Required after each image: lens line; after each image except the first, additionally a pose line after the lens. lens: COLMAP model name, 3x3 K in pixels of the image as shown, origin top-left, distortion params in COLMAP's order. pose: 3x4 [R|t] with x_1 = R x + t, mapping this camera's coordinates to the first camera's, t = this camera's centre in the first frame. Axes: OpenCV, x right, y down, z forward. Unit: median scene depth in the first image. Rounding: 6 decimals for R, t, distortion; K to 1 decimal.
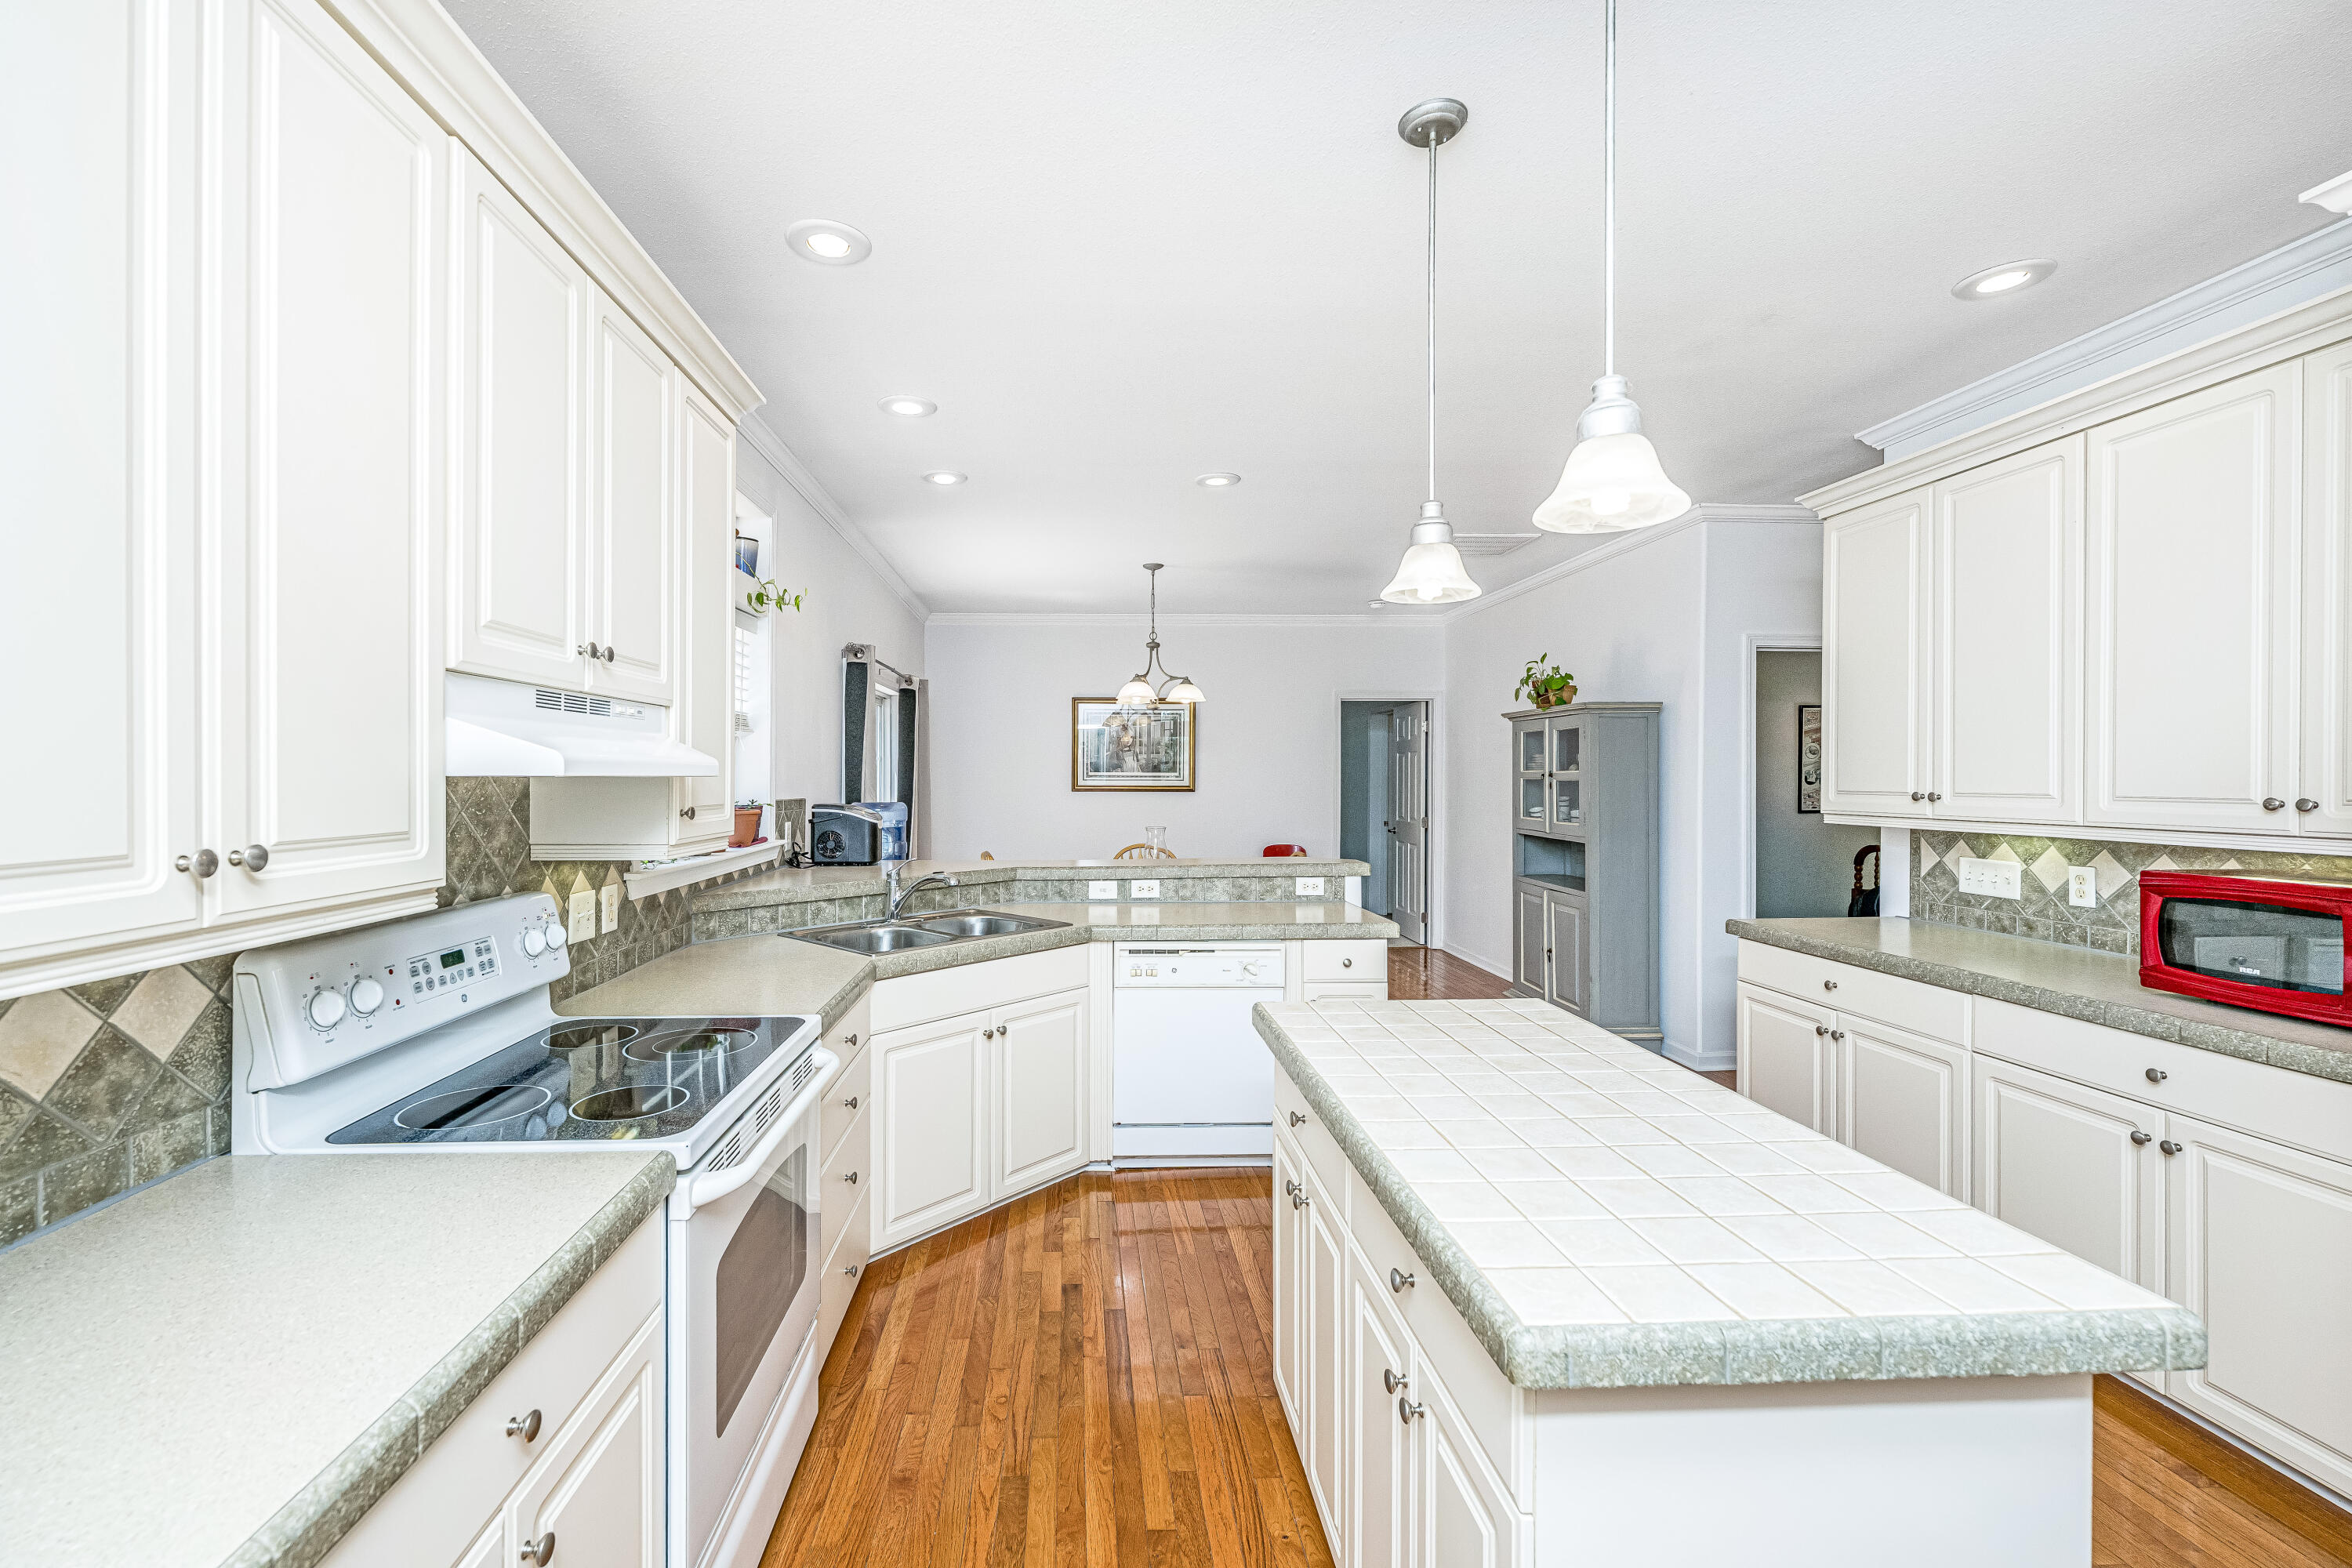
lens RADIAL K [[933.7, 0, 1116.2], [0, 933.7, 782.5], [0, 0, 1]] dist [-0.000753, 0.000505]
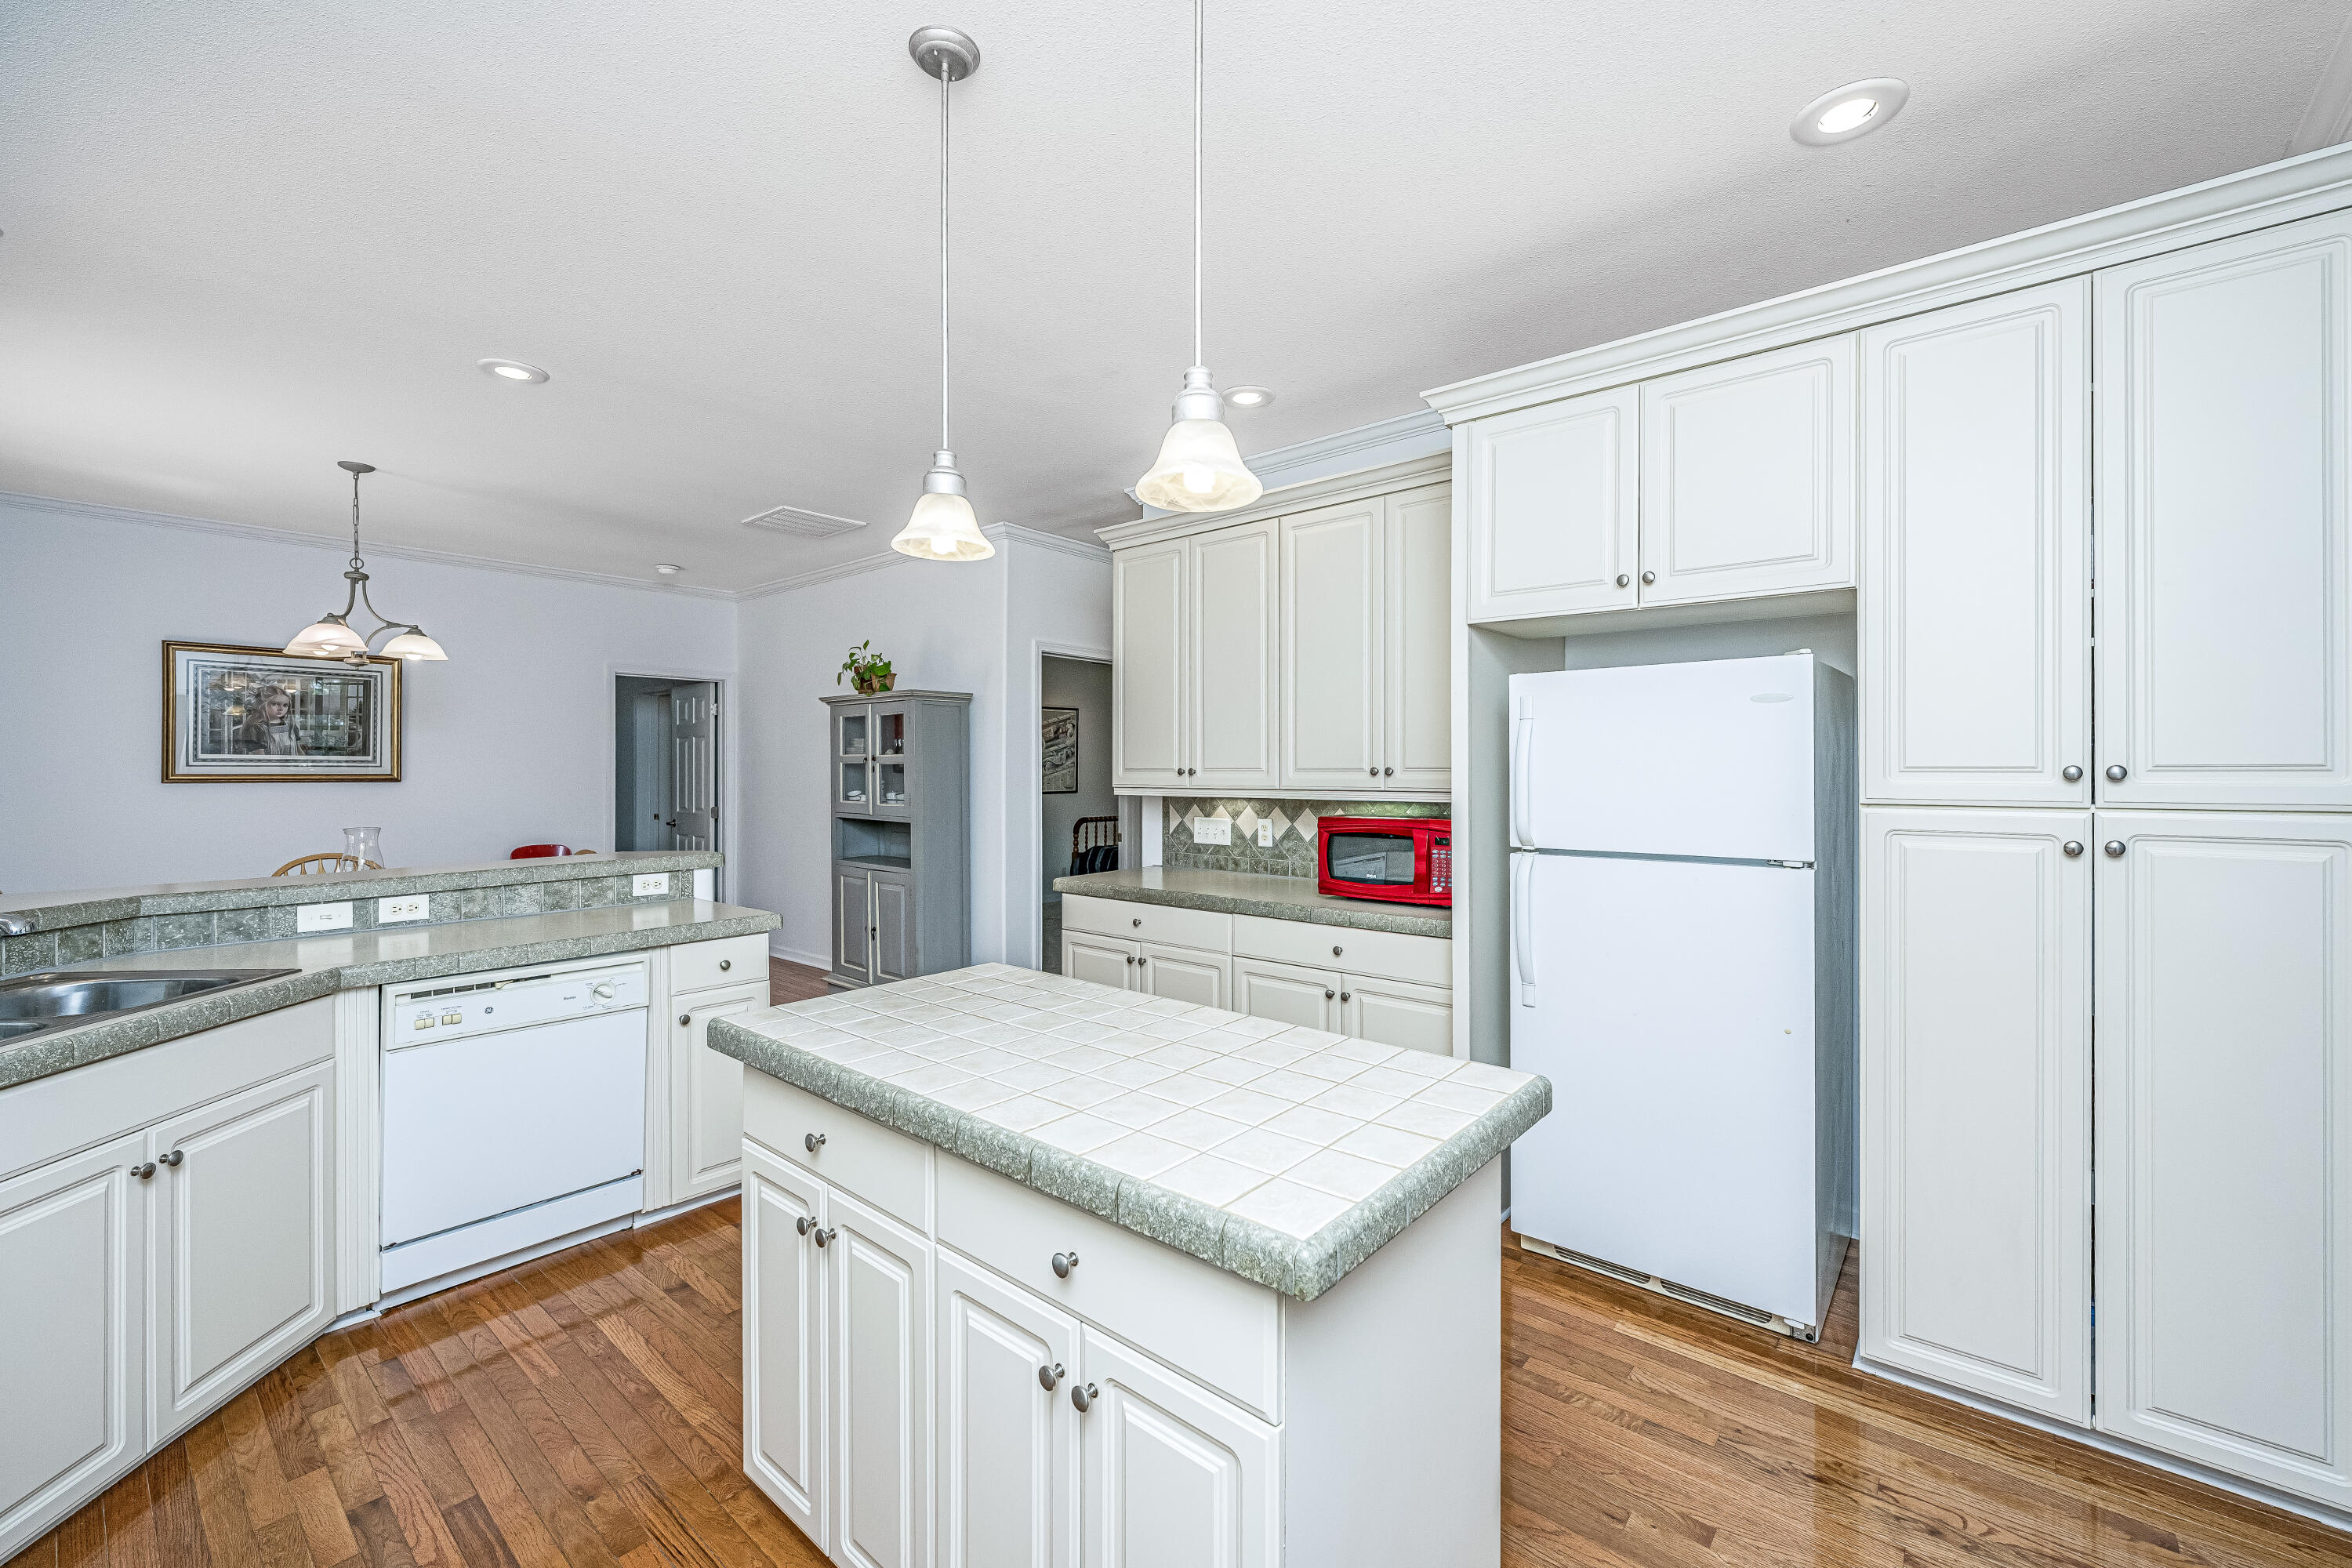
lens RADIAL K [[933.7, 0, 1160.6], [0, 933.7, 773.6], [0, 0, 1]] dist [-0.000753, 0.000505]
pose [[0.687987, -0.003928, 0.725712, -0.115405], [0.004648, 0.999989, 0.001007, 0.015638], [-0.725708, 0.002681, 0.687998, 0.107426]]
